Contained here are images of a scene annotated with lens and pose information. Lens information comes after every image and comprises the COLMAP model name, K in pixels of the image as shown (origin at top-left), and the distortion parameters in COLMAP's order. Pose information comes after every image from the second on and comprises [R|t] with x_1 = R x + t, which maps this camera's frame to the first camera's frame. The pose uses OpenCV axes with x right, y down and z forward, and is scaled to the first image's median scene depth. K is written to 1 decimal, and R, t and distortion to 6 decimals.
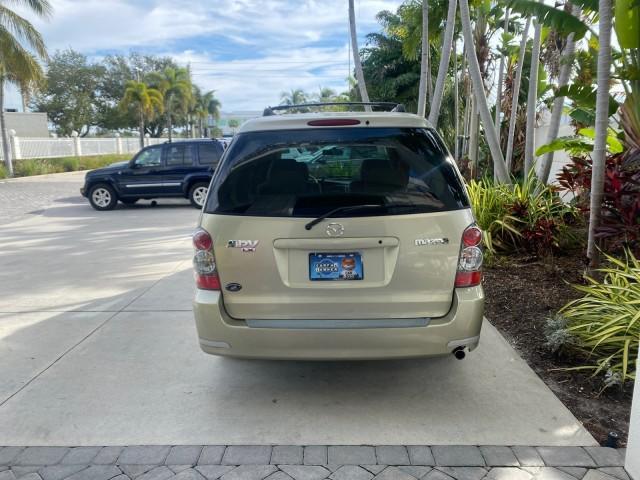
lens RADIAL K [[490.2, 0, 318.6], [0, 490.2, 238.8], [0, 0, 1]] dist [0.030886, -0.035548]
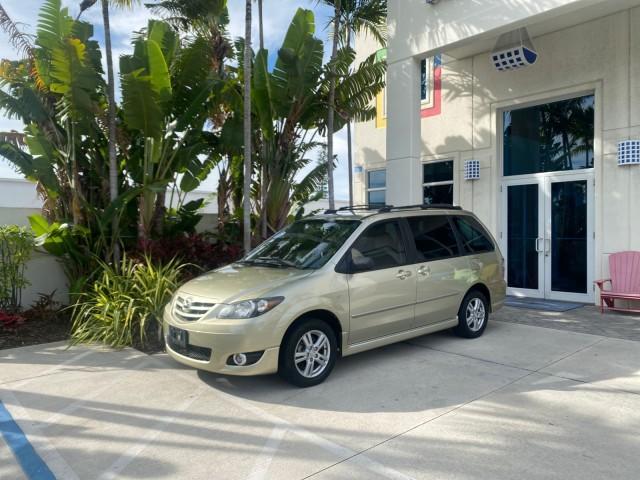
lens RADIAL K [[490.2, 0, 318.2], [0, 490.2, 237.2], [0, 0, 1]] dist [0.030886, -0.035548]
pose [[-0.681187, 0.003305, 0.732102, -0.347246], [0.149188, 0.979634, 0.134390, -0.142060], [-0.716748, 0.200765, -0.667806, 0.800440]]
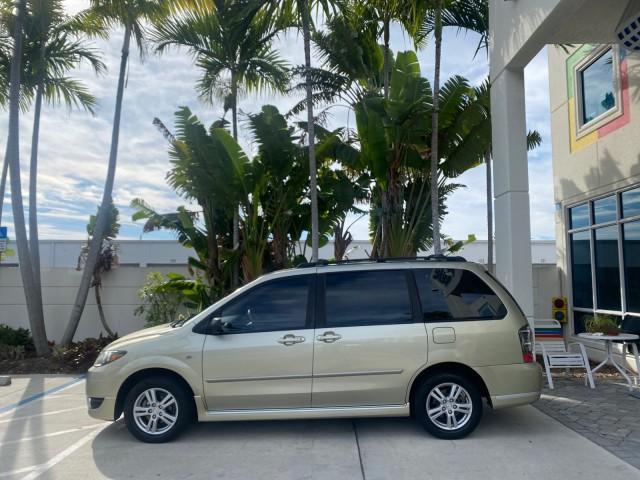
lens RADIAL K [[490.2, 0, 316.7], [0, 490.2, 238.2], [0, 0, 1]] dist [0.030886, -0.035548]
pose [[-0.009308, 0.098635, 0.995080, -0.475888], [0.194544, 0.976287, -0.094952, -0.072436], [-0.980850, 0.192703, -0.028276, 0.410220]]
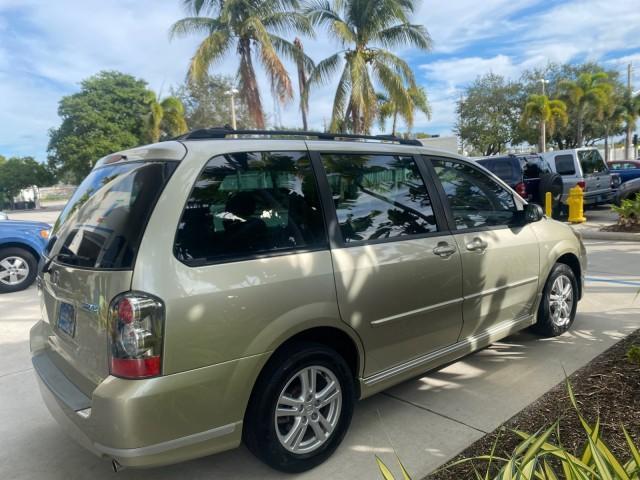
lens RADIAL K [[490.2, 0, 321.8], [0, 490.2, 234.3], [0, 0, 1]] dist [0.030886, -0.035548]
pose [[0.672531, 0.057408, -0.737839, 0.225238], [-0.085714, 0.996320, -0.000608, -0.037588], [0.735088, 0.063652, 0.674977, 0.188914]]
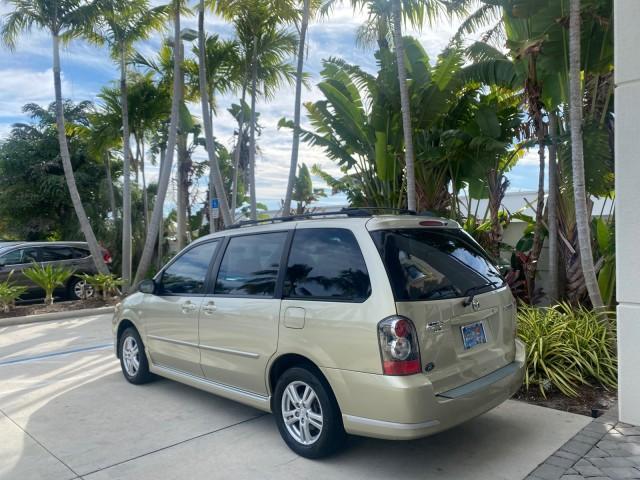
lens RADIAL K [[490.2, 0, 319.0], [0, 490.2, 239.6], [0, 0, 1]] dist [0.030886, -0.035548]
pose [[0.692201, 0.004981, 0.721687, -0.270353], [0.141698, 0.979575, -0.142670, -0.013862], [-0.707657, 0.201018, 0.677357, 0.086515]]
